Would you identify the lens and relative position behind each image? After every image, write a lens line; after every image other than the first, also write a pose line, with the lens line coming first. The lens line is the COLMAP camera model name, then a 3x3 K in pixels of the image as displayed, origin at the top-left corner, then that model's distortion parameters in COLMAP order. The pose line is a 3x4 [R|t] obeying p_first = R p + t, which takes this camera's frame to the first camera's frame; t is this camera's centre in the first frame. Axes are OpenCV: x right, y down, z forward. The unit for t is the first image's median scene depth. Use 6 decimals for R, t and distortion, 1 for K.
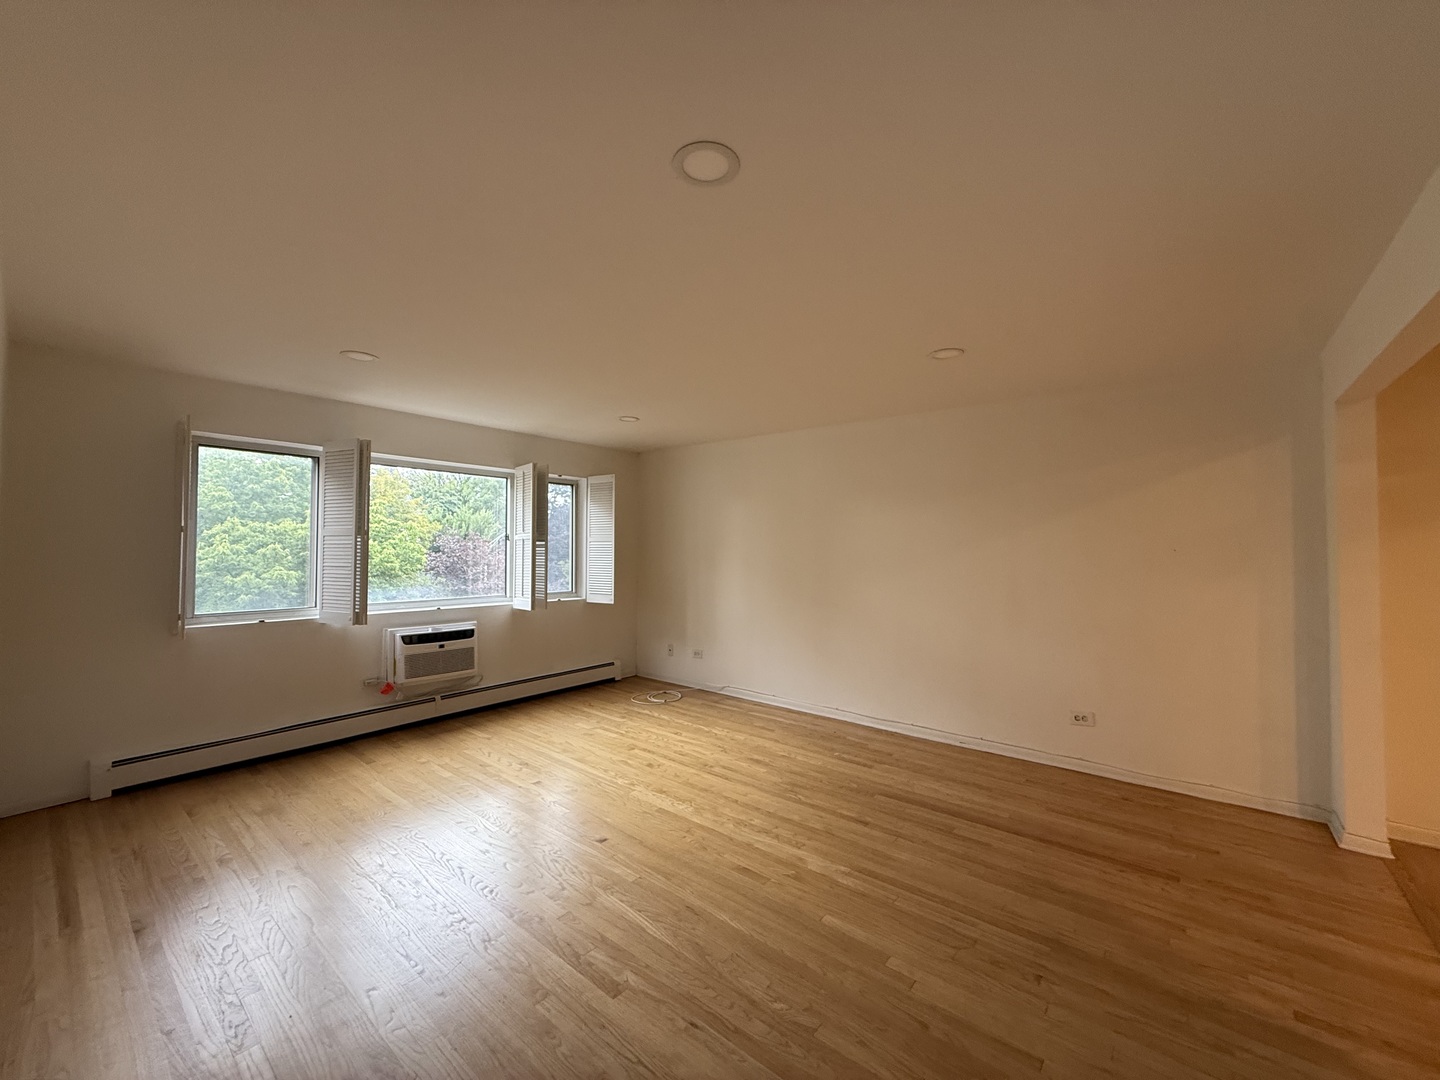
lens RADIAL K [[571.0, 0, 716.1], [0, 571.0, 537.1], [0, 0, 1]] dist [0.000342, 0.000136]
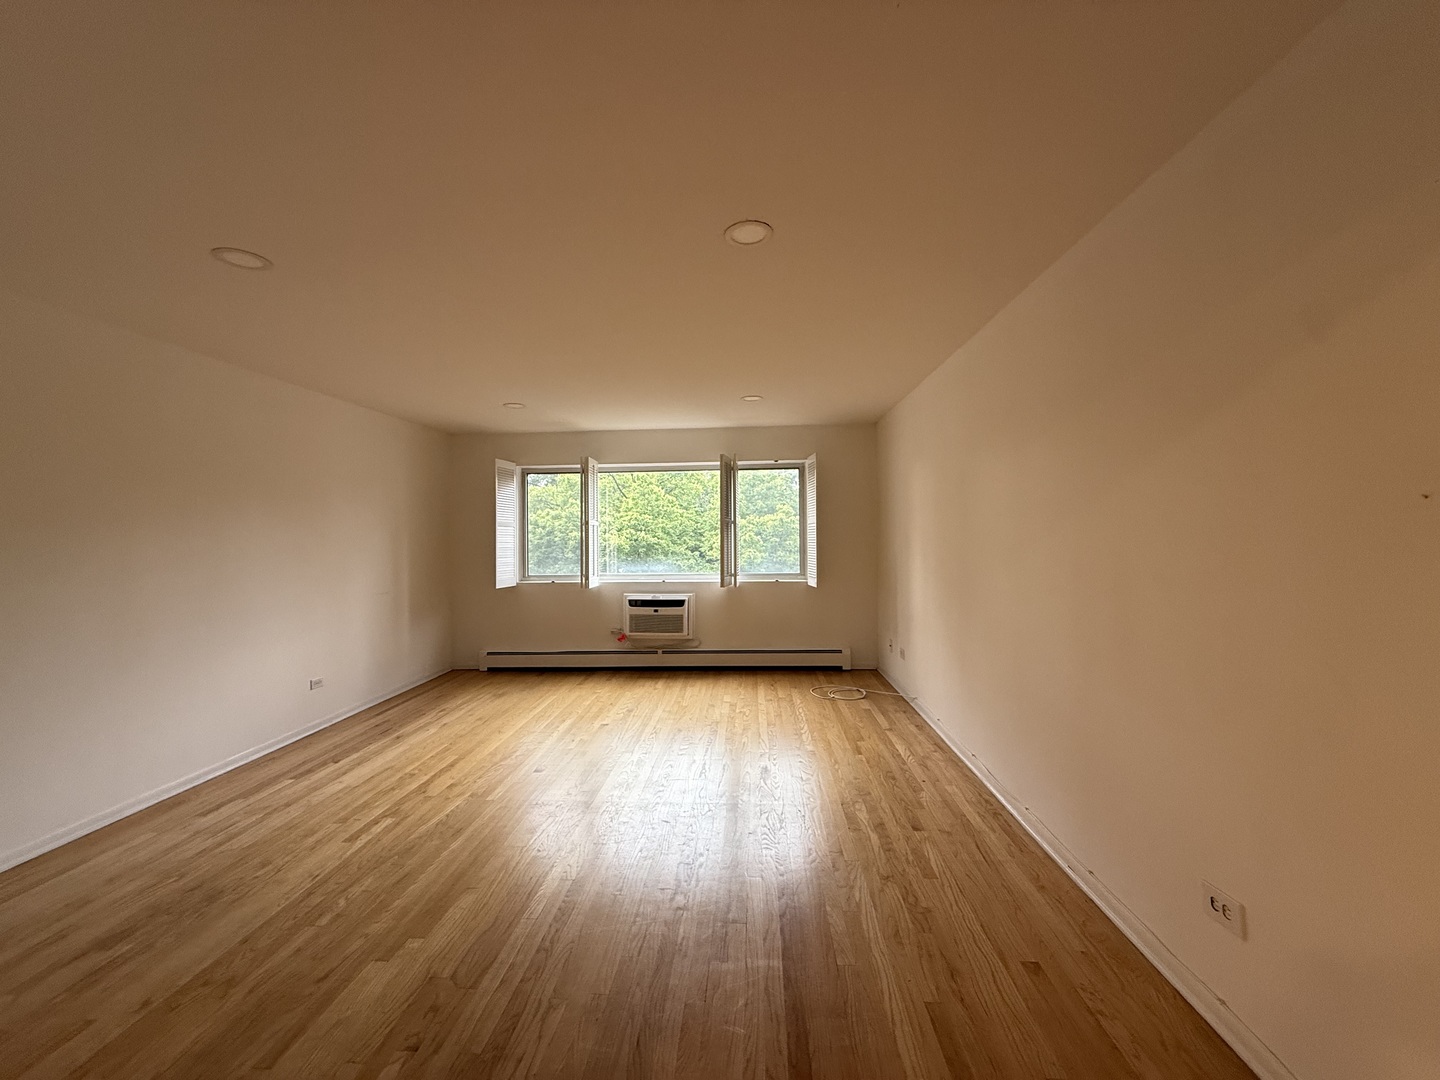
lens RADIAL K [[571.0, 0, 716.1], [0, 571.0, 537.1], [0, 0, 1]] dist [0.000342, 0.000136]
pose [[0.592339, -0.012385, -0.805594, 0.614893], [0.032611, 0.999431, 0.008614, 0.022683], [0.805029, -0.031374, 0.592405, 0.369490]]
